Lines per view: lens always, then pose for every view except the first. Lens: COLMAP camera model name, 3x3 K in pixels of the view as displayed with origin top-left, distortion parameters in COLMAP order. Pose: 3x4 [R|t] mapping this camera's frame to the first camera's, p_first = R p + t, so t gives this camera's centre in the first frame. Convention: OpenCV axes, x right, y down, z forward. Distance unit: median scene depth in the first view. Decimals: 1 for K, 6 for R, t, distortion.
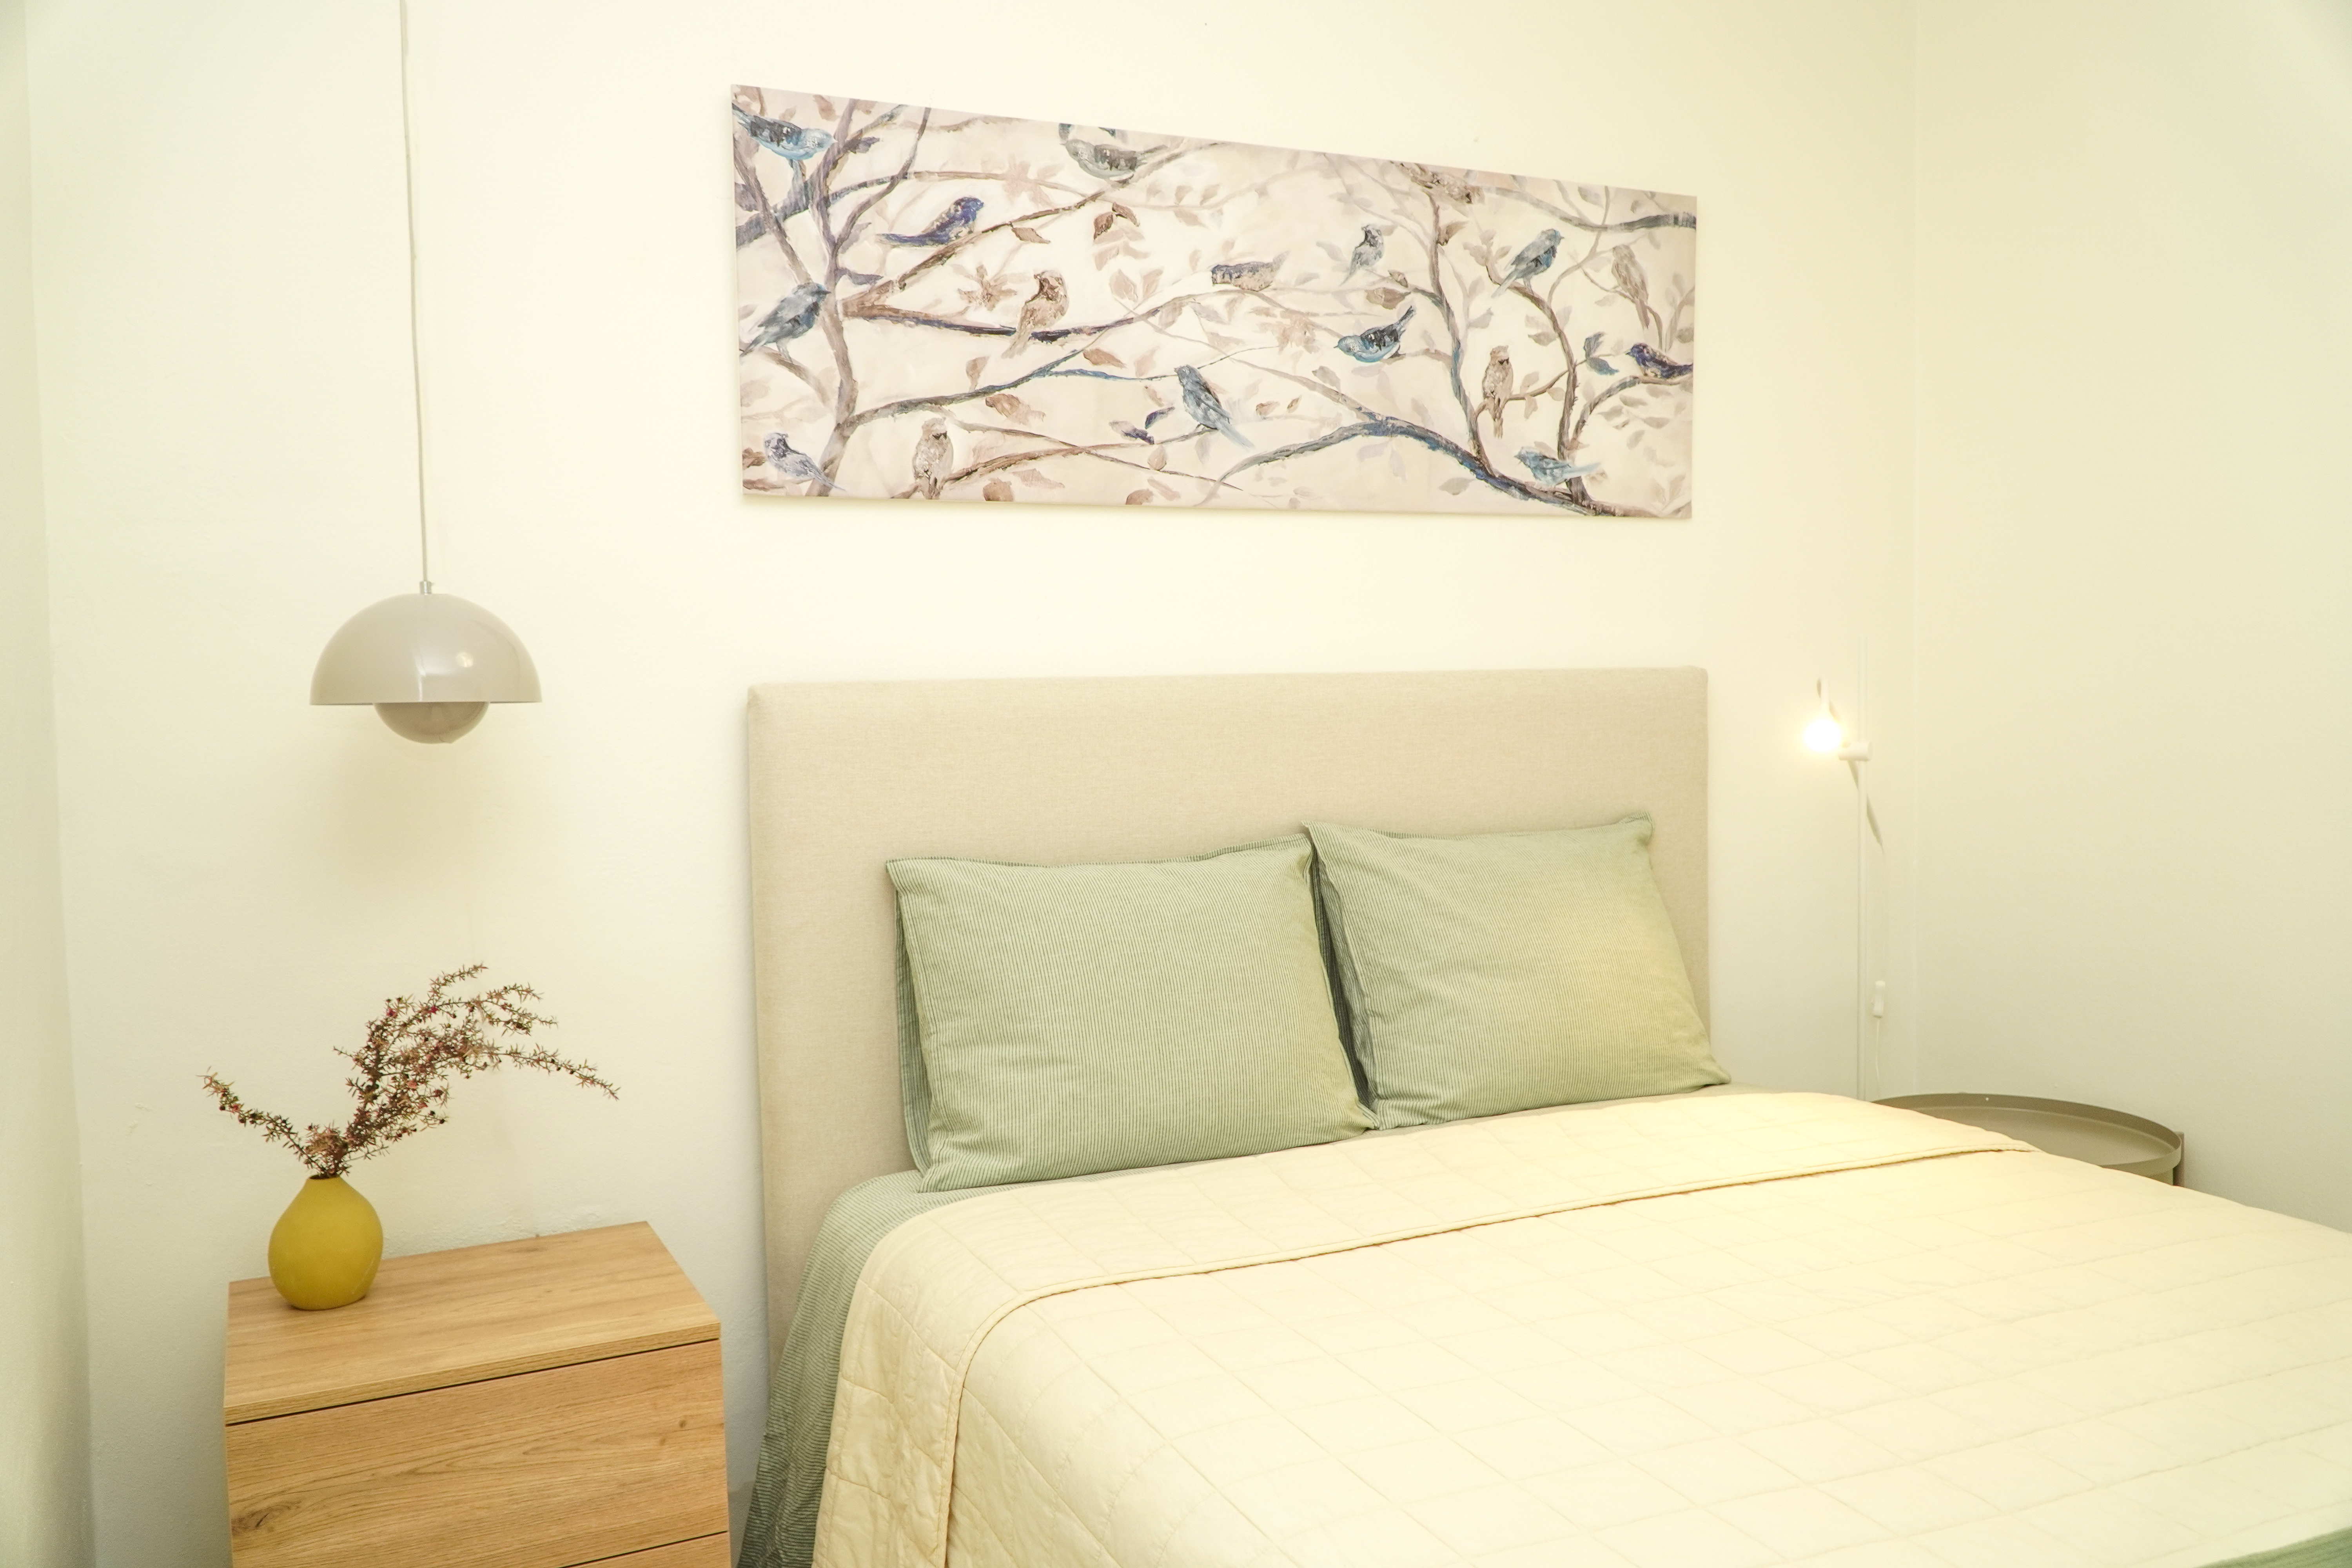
lens RADIAL K [[1879.7, 0, 1174.6], [0, 1879.7, 774.3], [0, 0, 1]] dist [-0.003886, -0.008499]
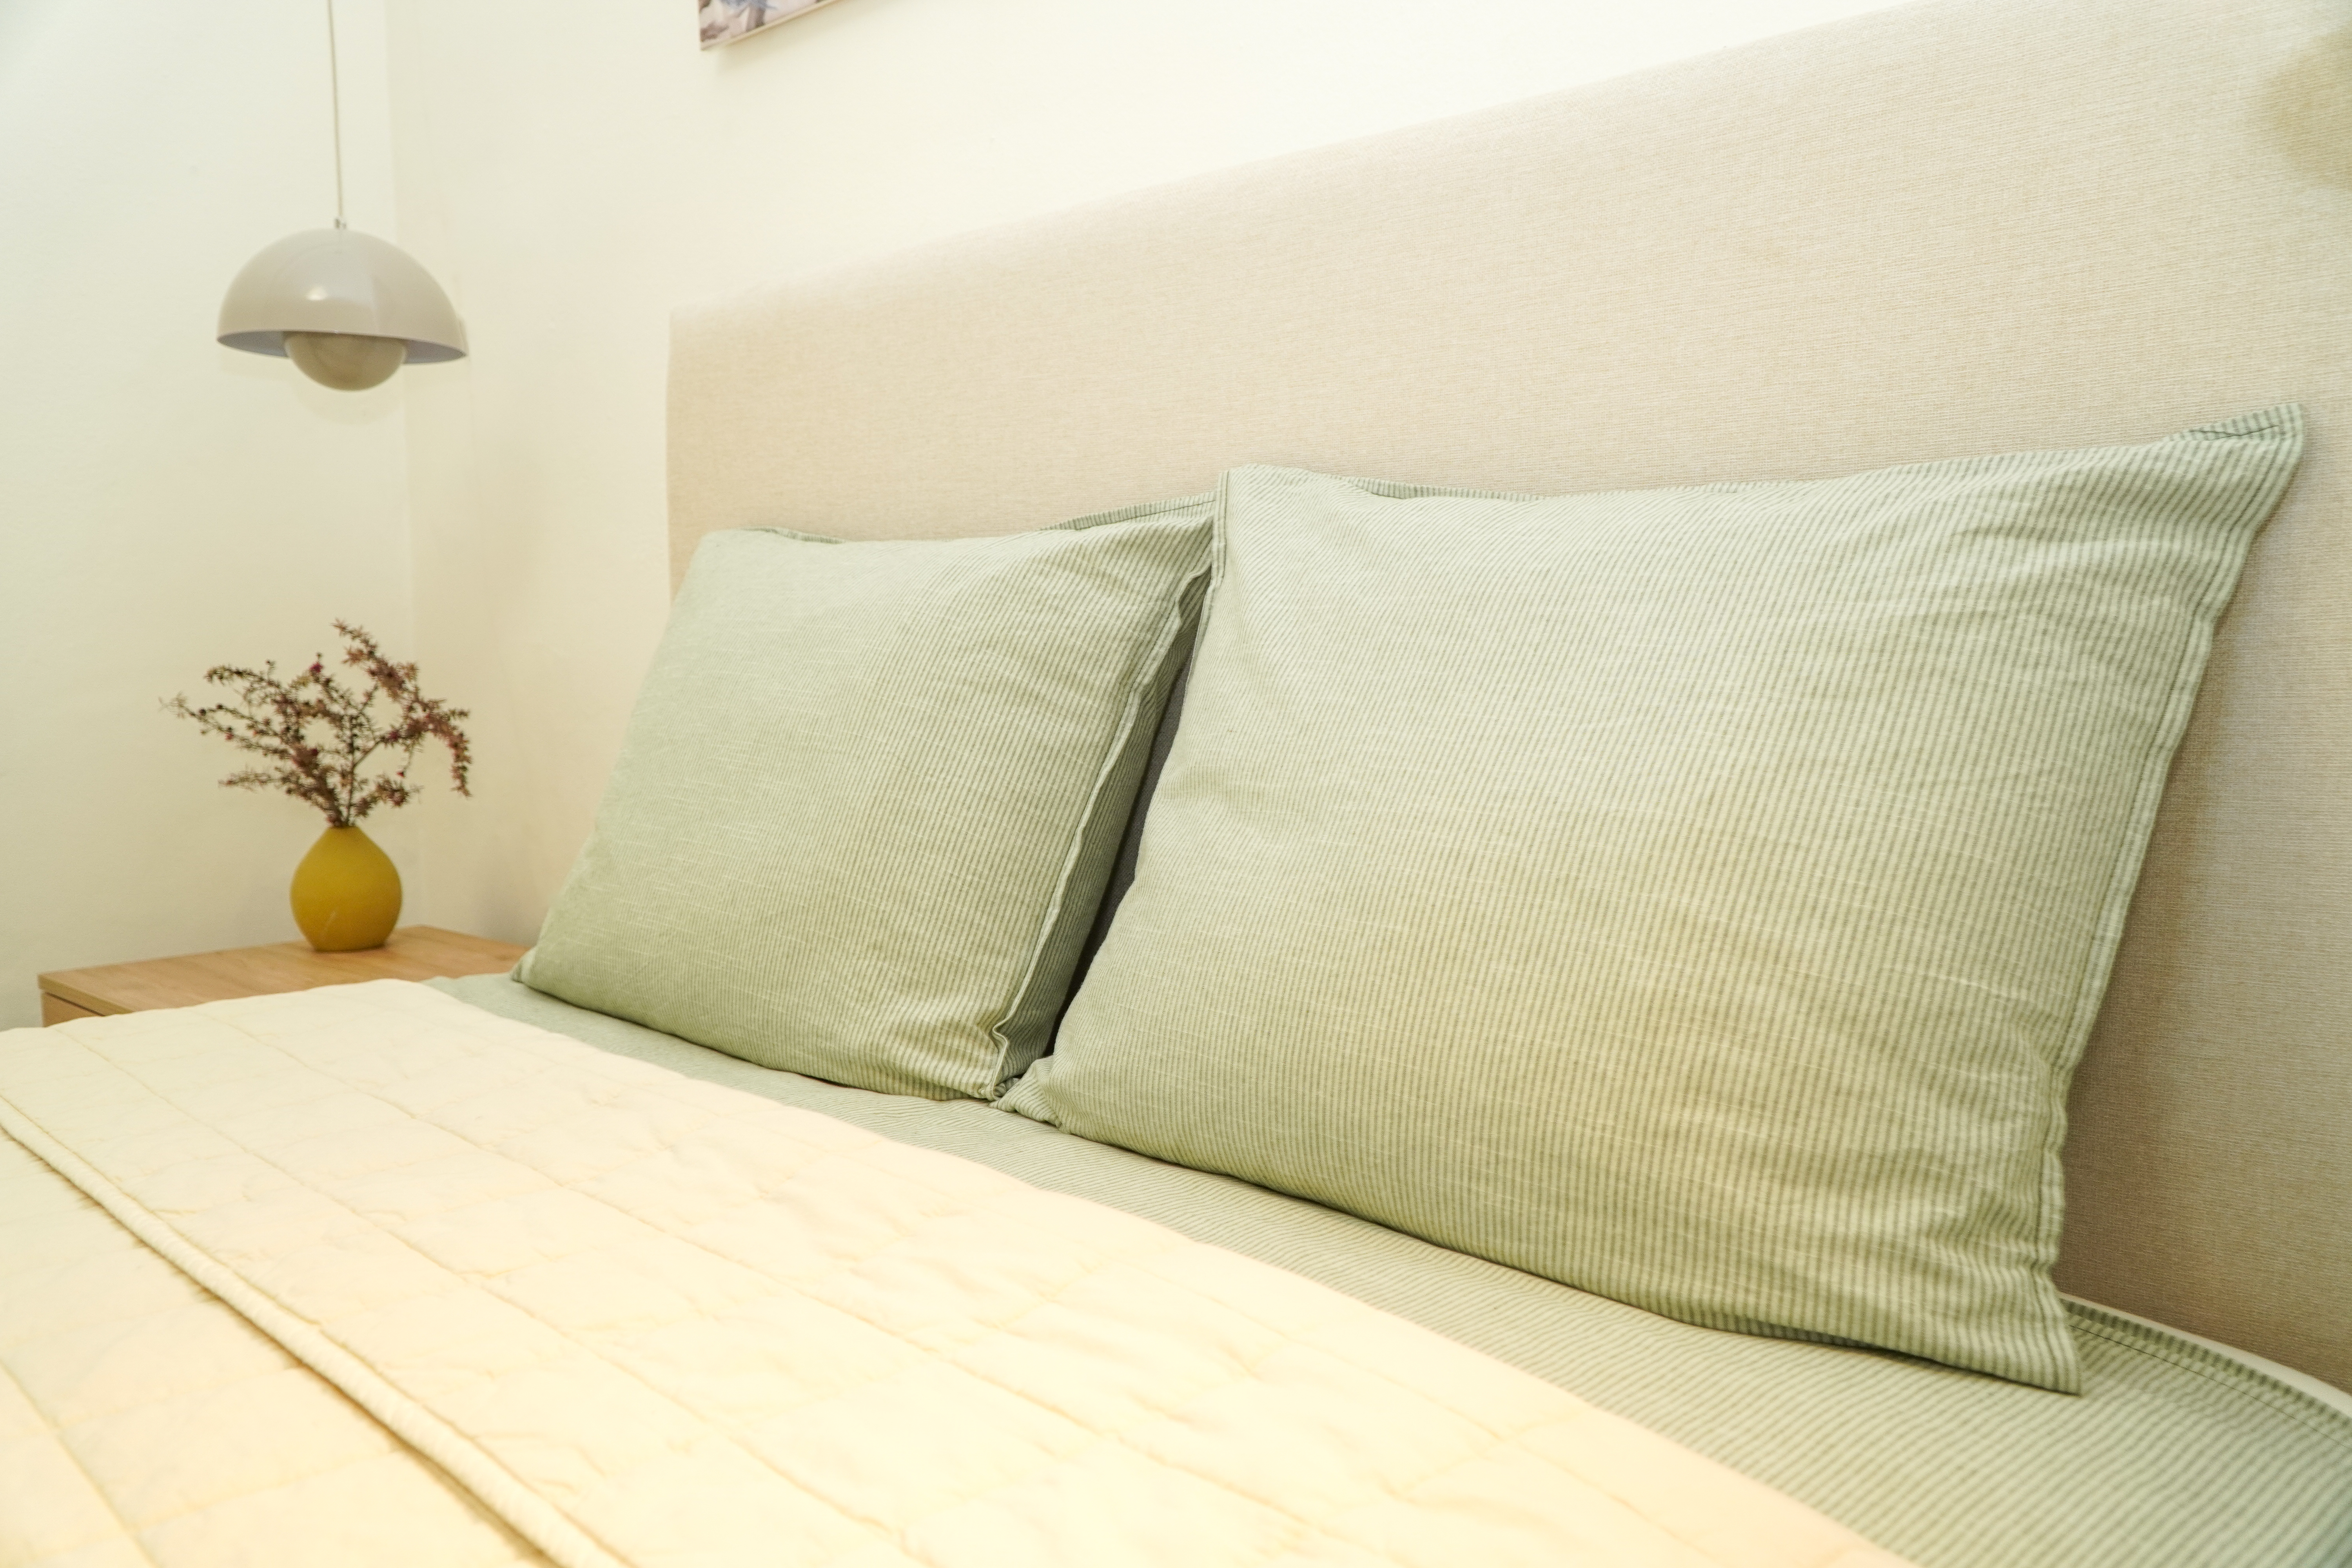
lens RADIAL K [[1879.7, 0, 1174.9], [0, 1879.7, 787.9], [0, 0, 1]] dist [-0.003886, -0.008499]
pose [[0.381378, 0.090040, -0.920023, 0.551075], [-0.077921, 0.994834, 0.065061, 0.080074], [0.921129, 0.046877, 0.386424, 0.881892]]
